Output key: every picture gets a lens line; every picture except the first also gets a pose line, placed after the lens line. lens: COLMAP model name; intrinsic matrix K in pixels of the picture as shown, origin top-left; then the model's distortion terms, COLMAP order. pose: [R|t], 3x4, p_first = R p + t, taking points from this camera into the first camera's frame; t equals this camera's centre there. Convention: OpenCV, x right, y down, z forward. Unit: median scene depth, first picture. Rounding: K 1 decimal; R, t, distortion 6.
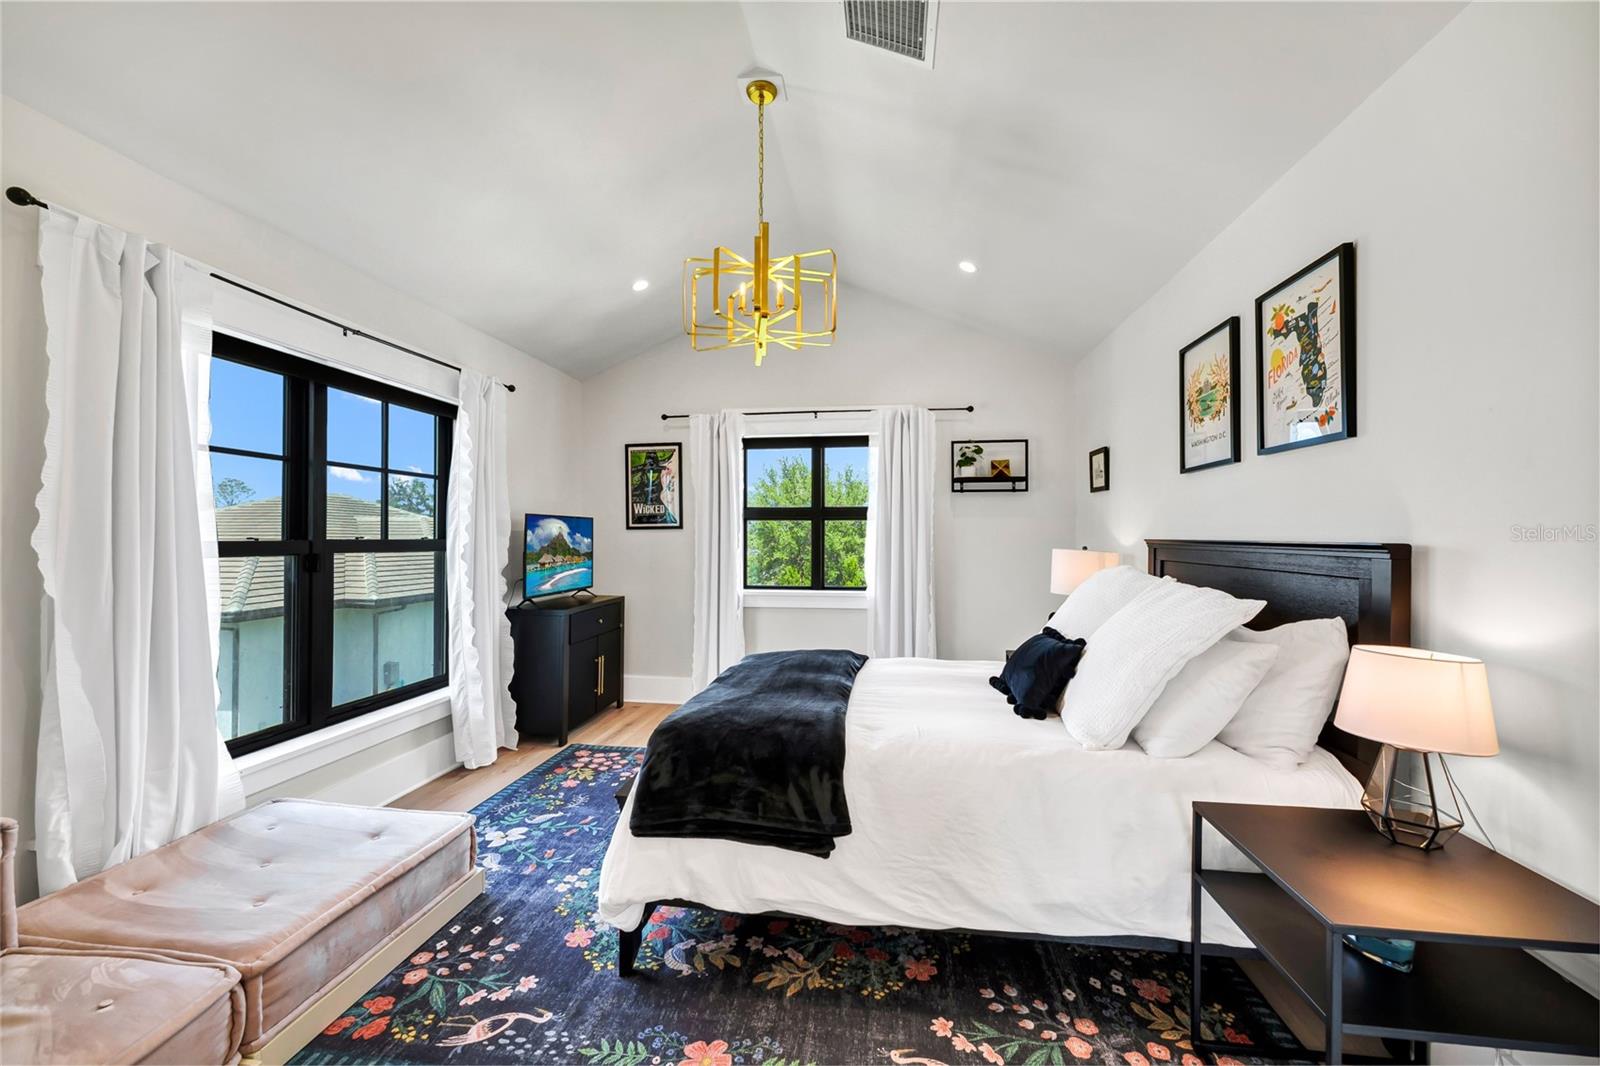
lens RADIAL K [[638.5, 0, 799.4], [0, 638.5, 533.7], [0, 0, 1]] dist [0.000127, -0.000155]
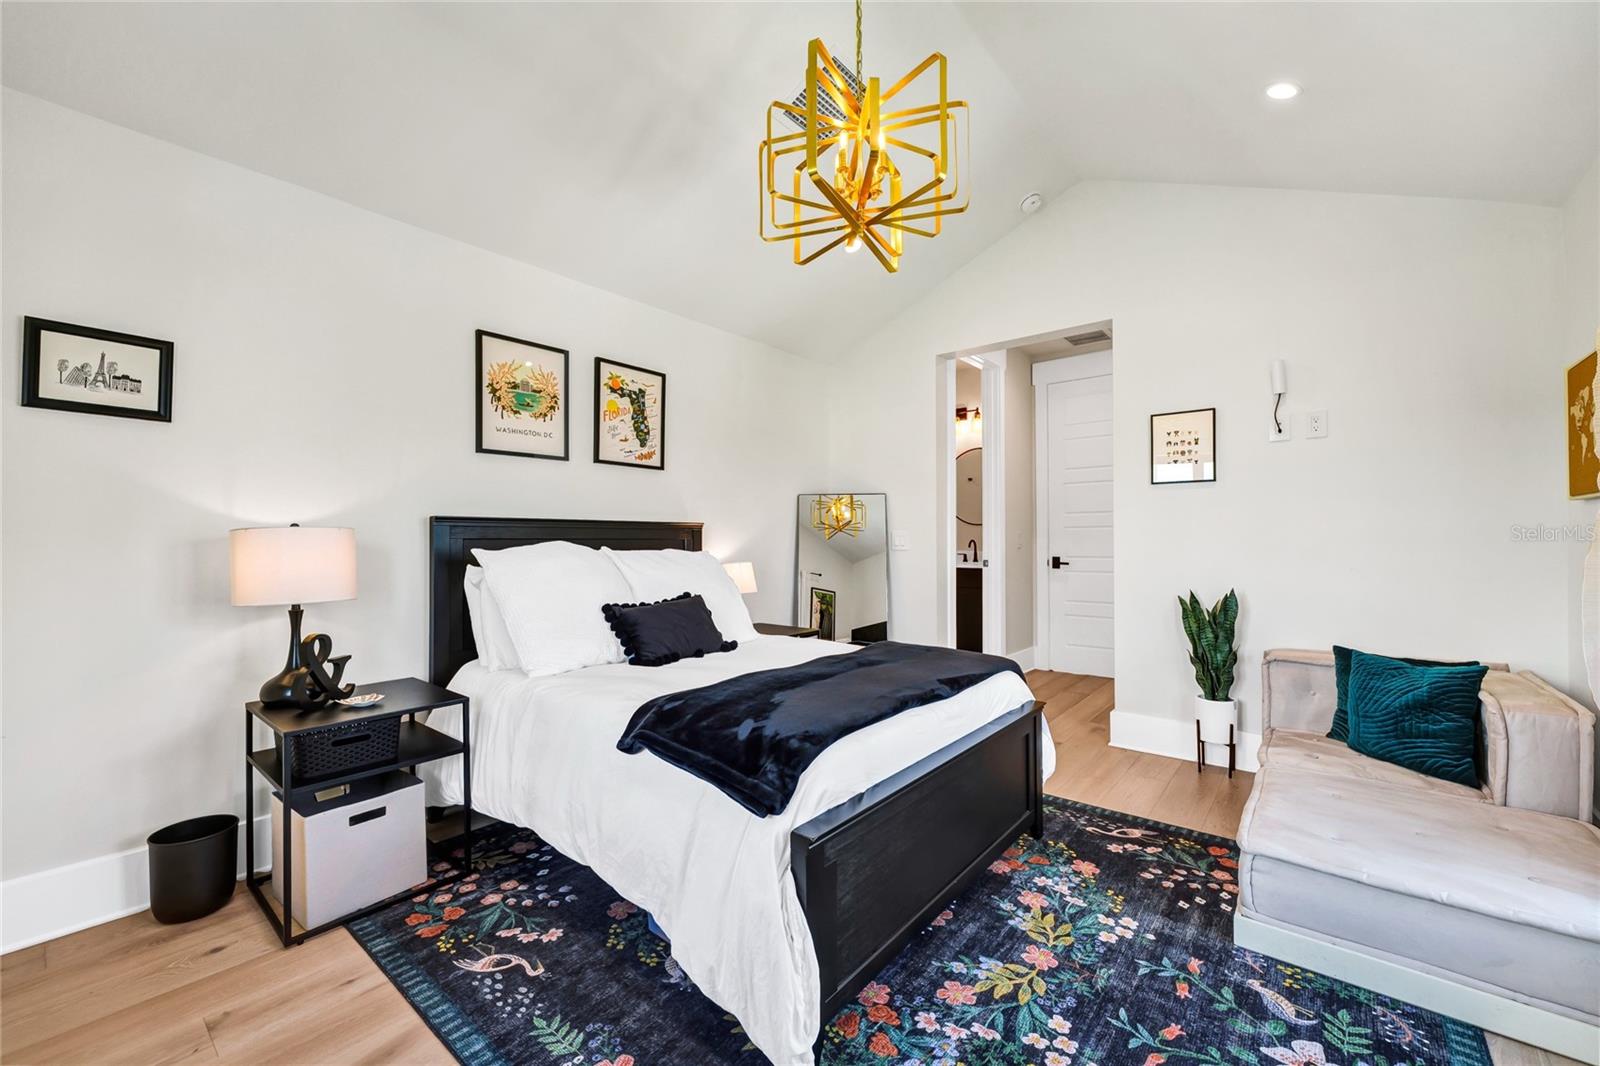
lens RADIAL K [[638.5, 0, 801.8], [0, 638.5, 537.6], [0, 0, 1]] dist [0.000127, -0.000155]
pose [[-0.851664, 0.000745, 0.524088, -0.527306], [-0.003722, 0.999965, -0.007469, 0.068912], [-0.524075, -0.008312, -0.851631, 2.298316]]
